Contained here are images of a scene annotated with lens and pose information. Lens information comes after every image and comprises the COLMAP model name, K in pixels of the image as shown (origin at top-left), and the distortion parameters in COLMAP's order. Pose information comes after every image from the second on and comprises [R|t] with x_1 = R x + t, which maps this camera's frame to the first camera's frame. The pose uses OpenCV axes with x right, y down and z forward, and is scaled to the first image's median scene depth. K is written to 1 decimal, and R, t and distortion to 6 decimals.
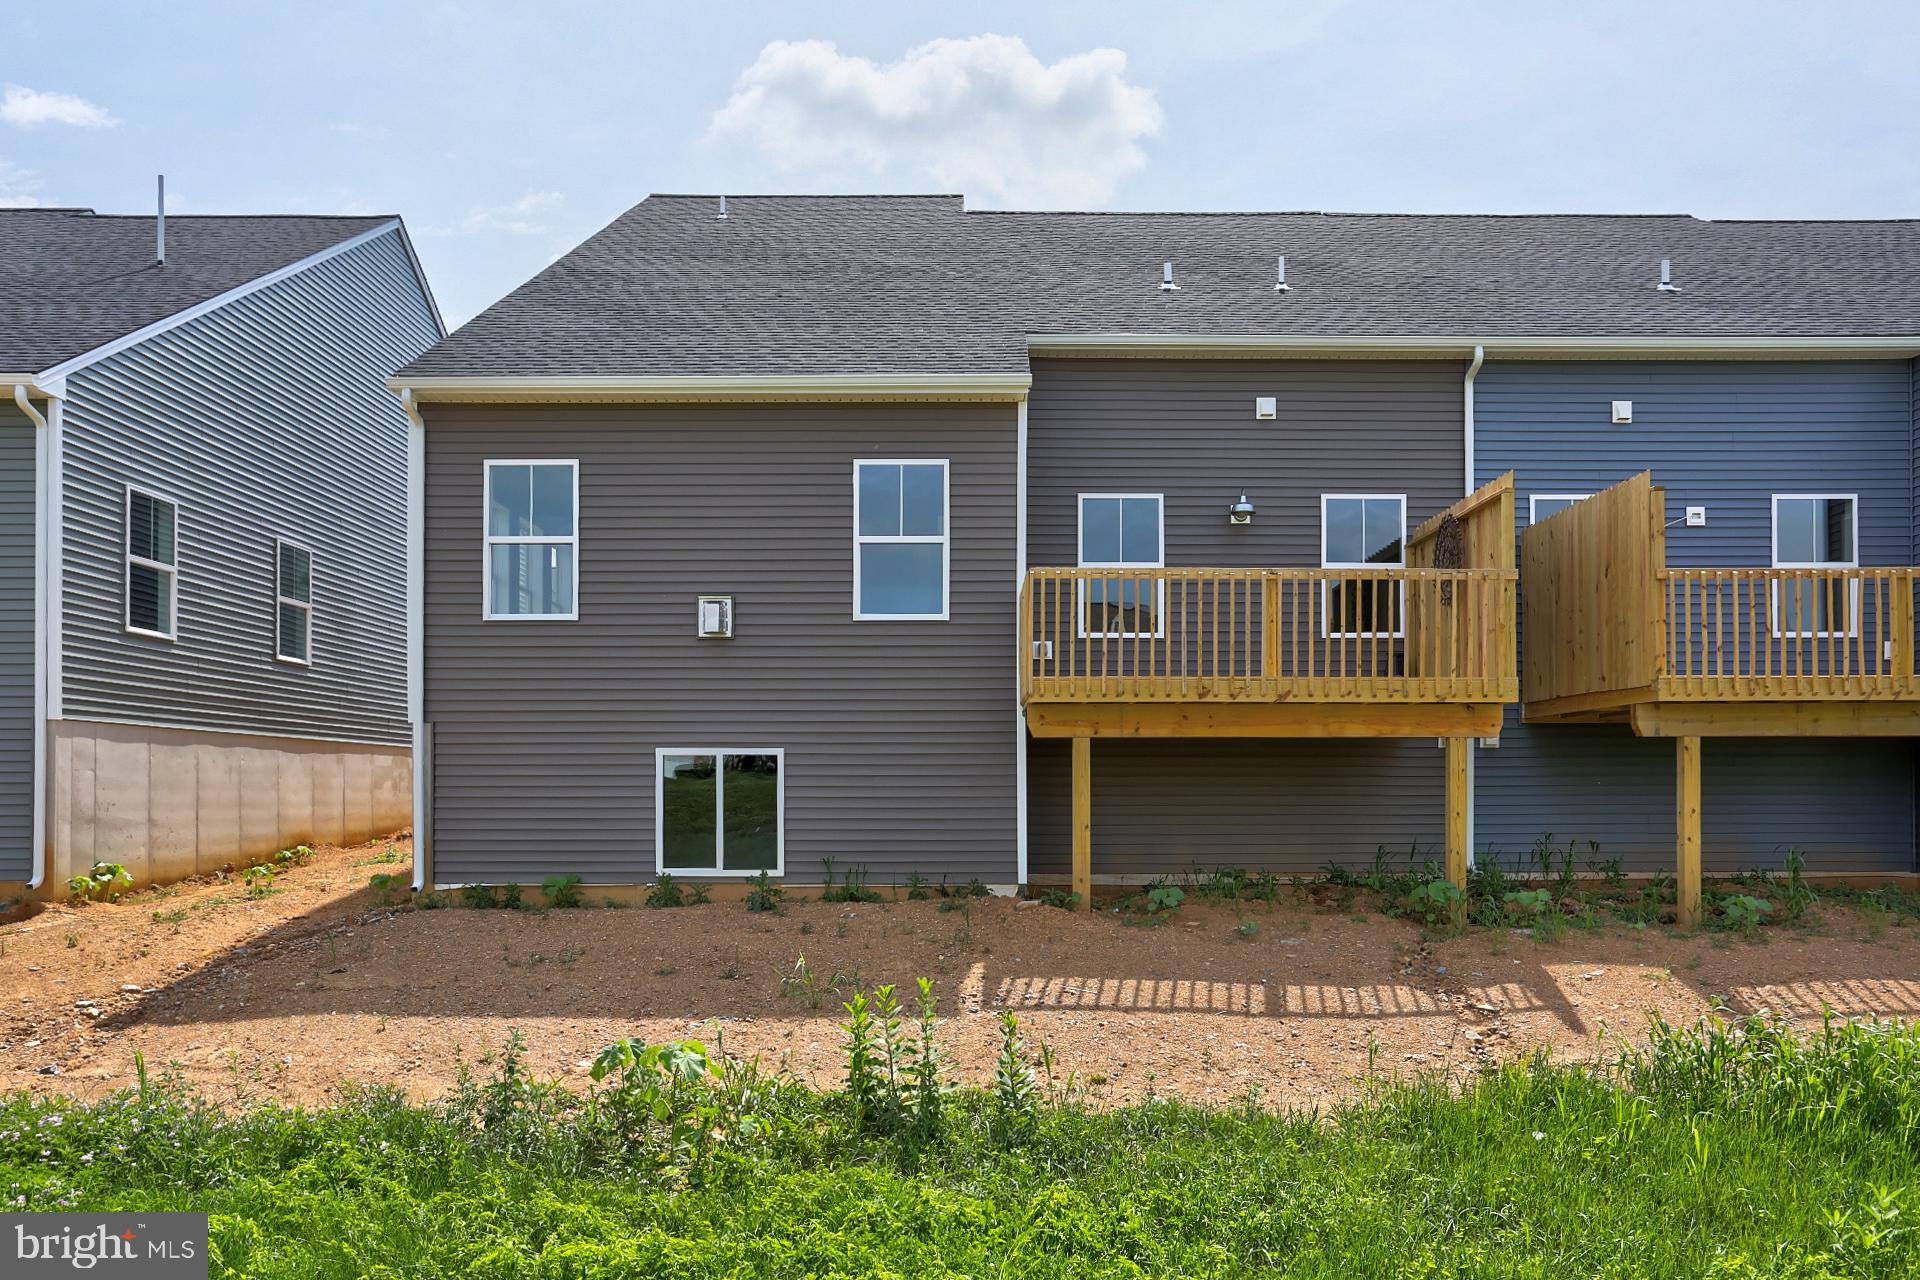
lens RADIAL K [[1485.0, 0, 959.6], [0, 1485.0, 667.7], [0, 0, 1]] dist [0.003843, 0.004652]
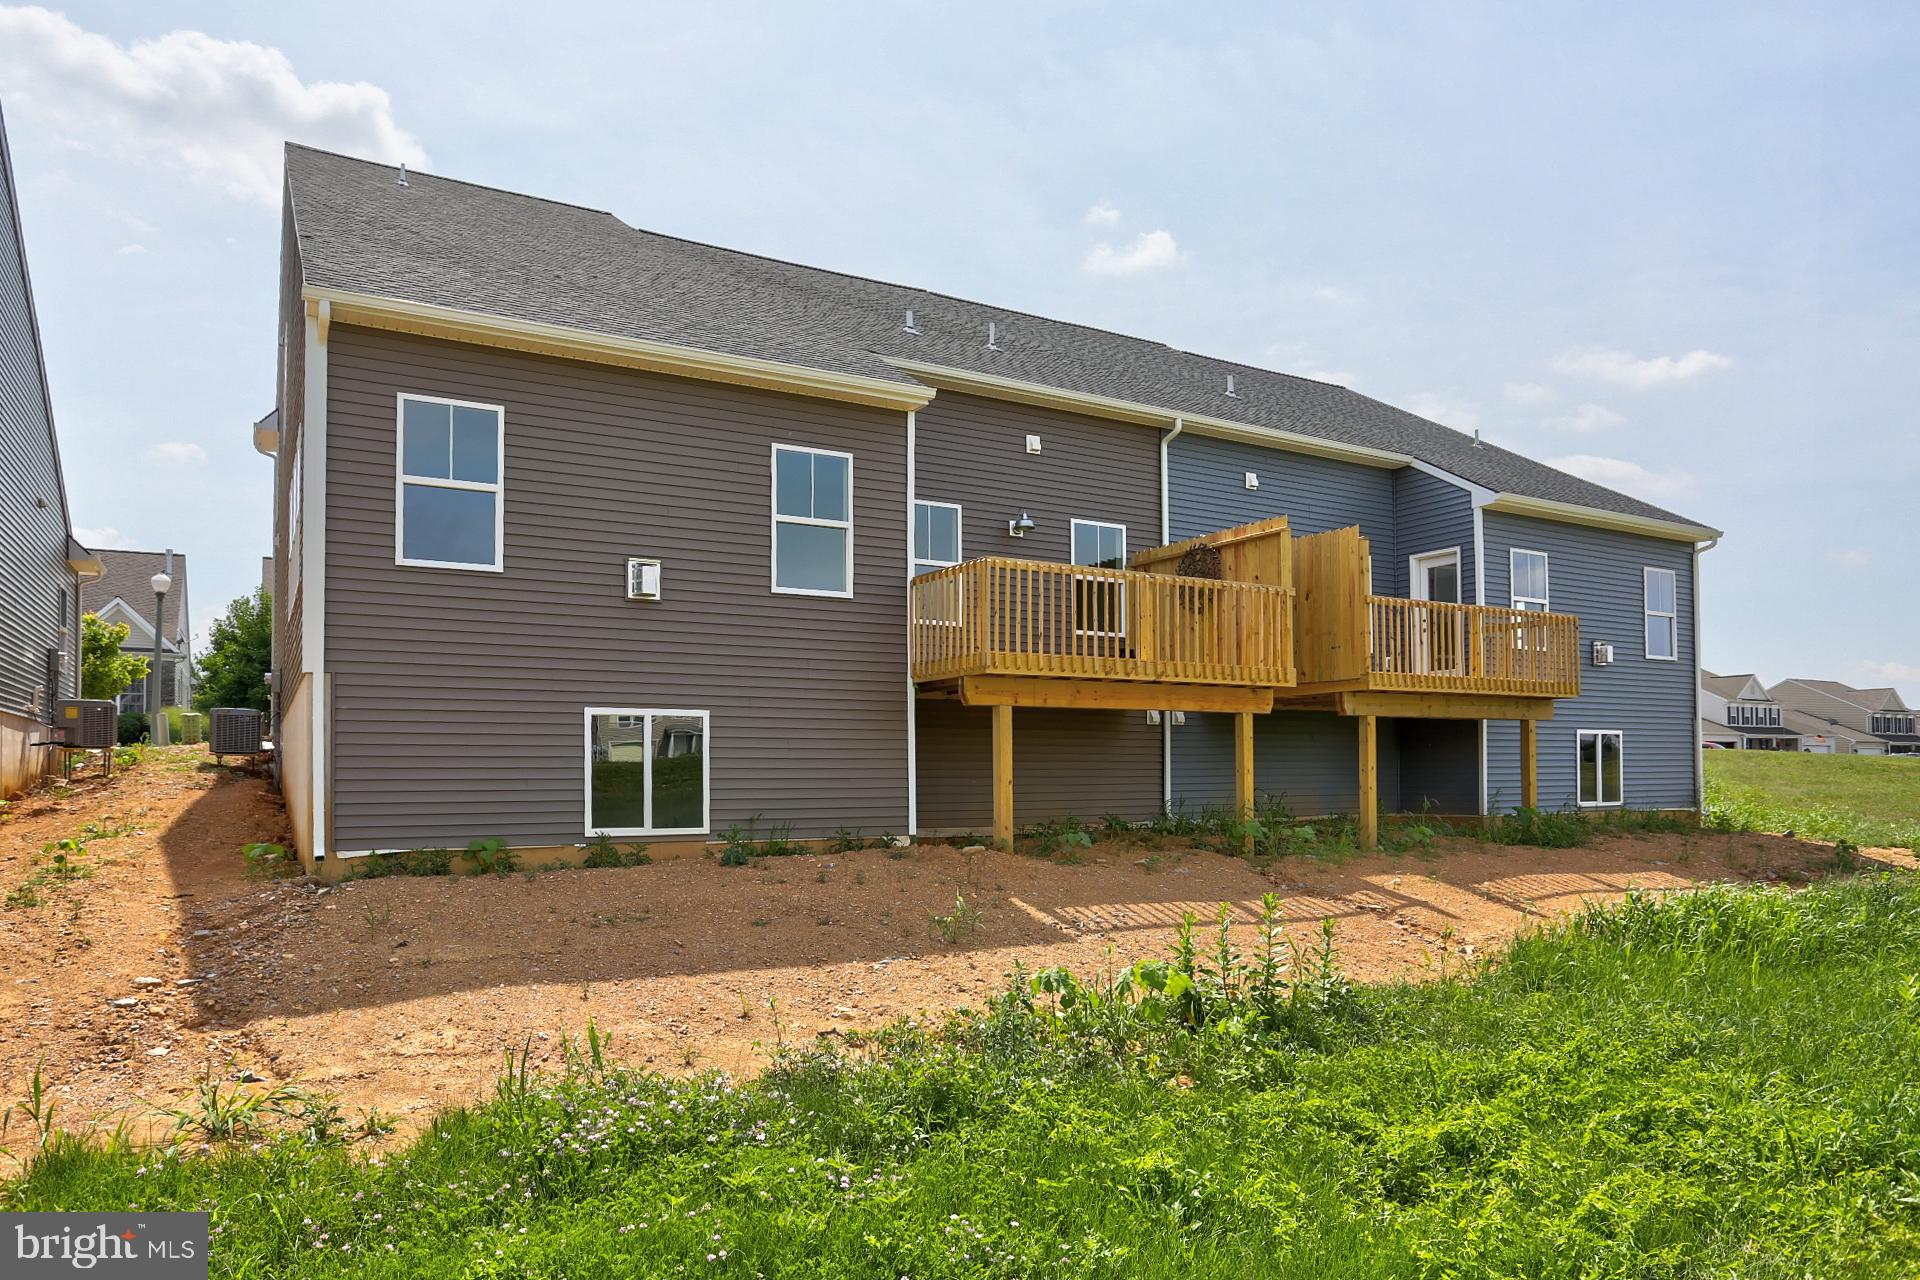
lens RADIAL K [[1276.7, 0, 962.6], [0, 1276.7, 649.9], [0, 0, 1]] dist [-0.068341, 0.079870]
pose [[0.853125, 0.047378, 0.519551, -0.426890], [-0.039416, 0.998875, -0.026365, 0.027922], [-0.520216, 0.002014, 0.854032, 0.145668]]
